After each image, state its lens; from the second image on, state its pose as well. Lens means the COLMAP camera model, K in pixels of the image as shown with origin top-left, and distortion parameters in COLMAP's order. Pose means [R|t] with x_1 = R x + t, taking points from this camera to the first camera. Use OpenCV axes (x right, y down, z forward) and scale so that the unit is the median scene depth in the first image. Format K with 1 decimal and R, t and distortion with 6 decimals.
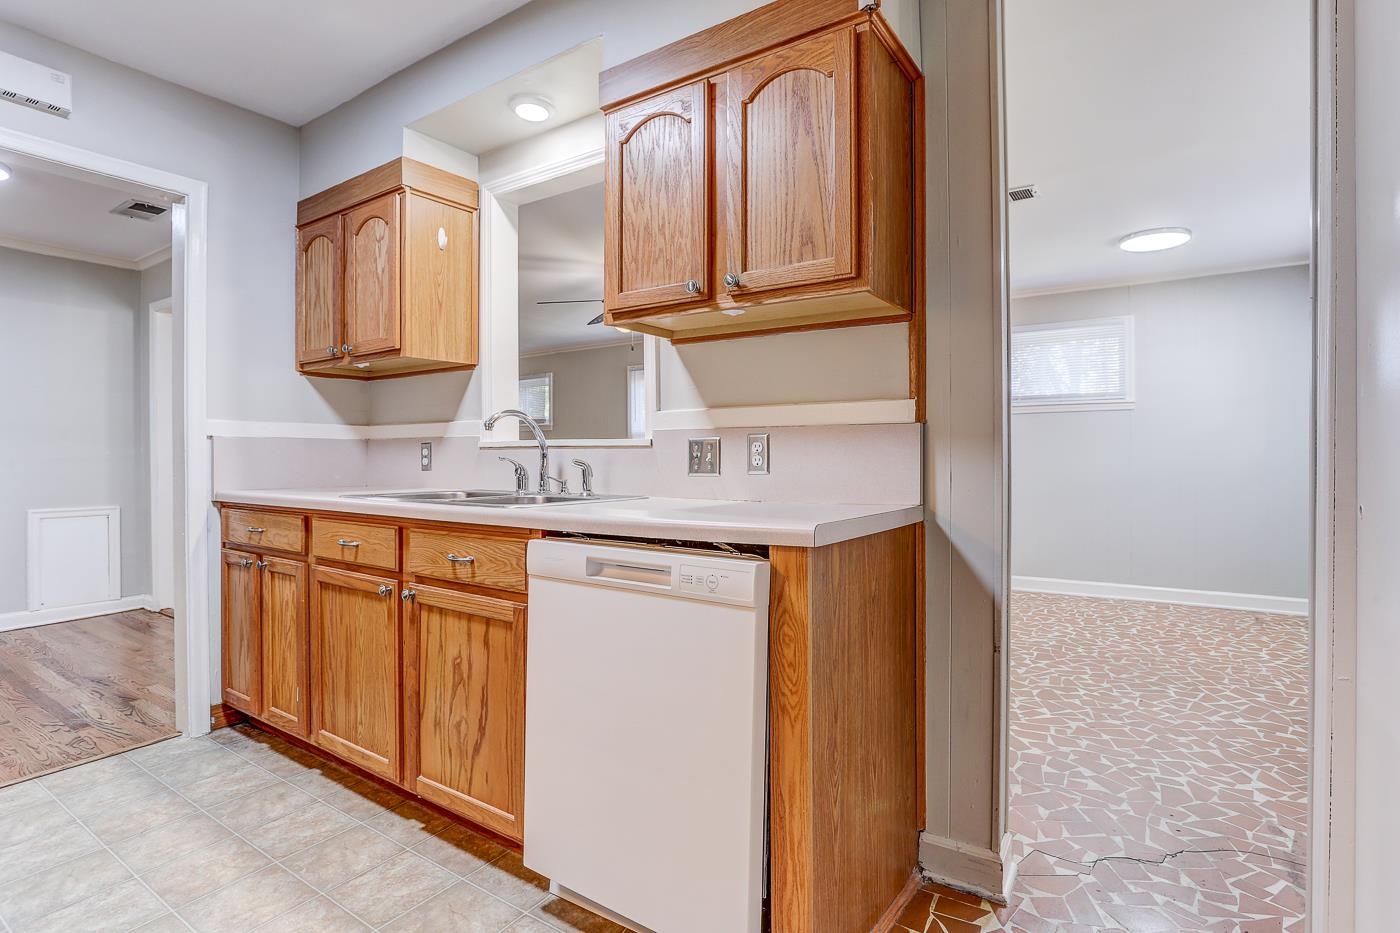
lens RADIAL K [[699.5, 0, 706.9], [0, 699.5, 464.7], [0, 0, 1]] dist [-0.046432, 0.018254]
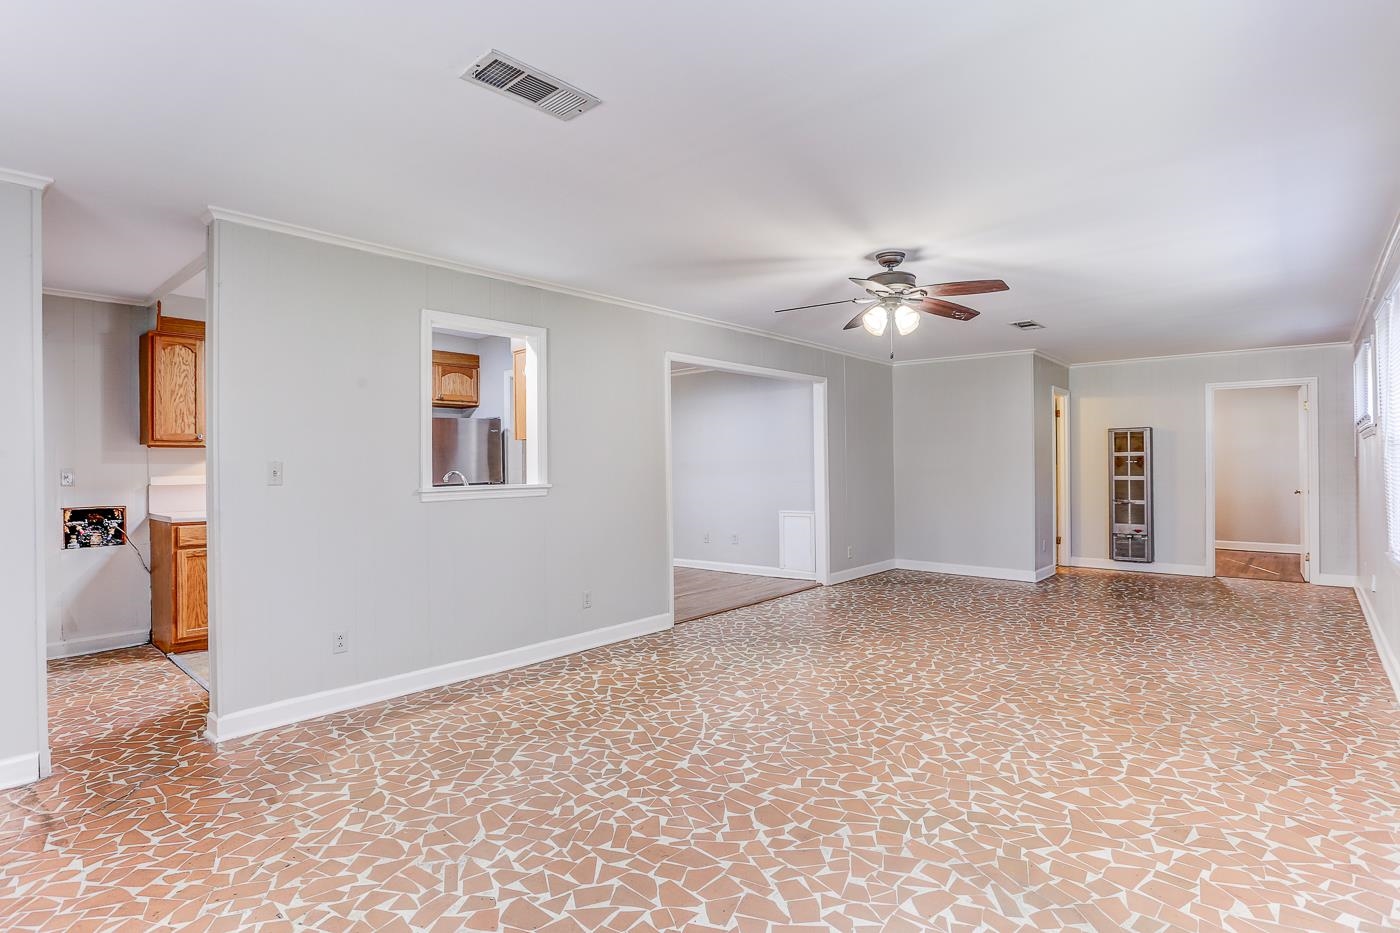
lens RADIAL K [[699.5, 0, 706.9], [0, 699.5, 464.7], [0, 0, 1]] dist [-0.046432, 0.018254]
pose [[-0.129735, 0.000642, -0.991548, 1.539386], [0.006843, 0.999977, -0.000248, -0.097879], [0.991525, -0.006817, -0.129737, 1.879739]]
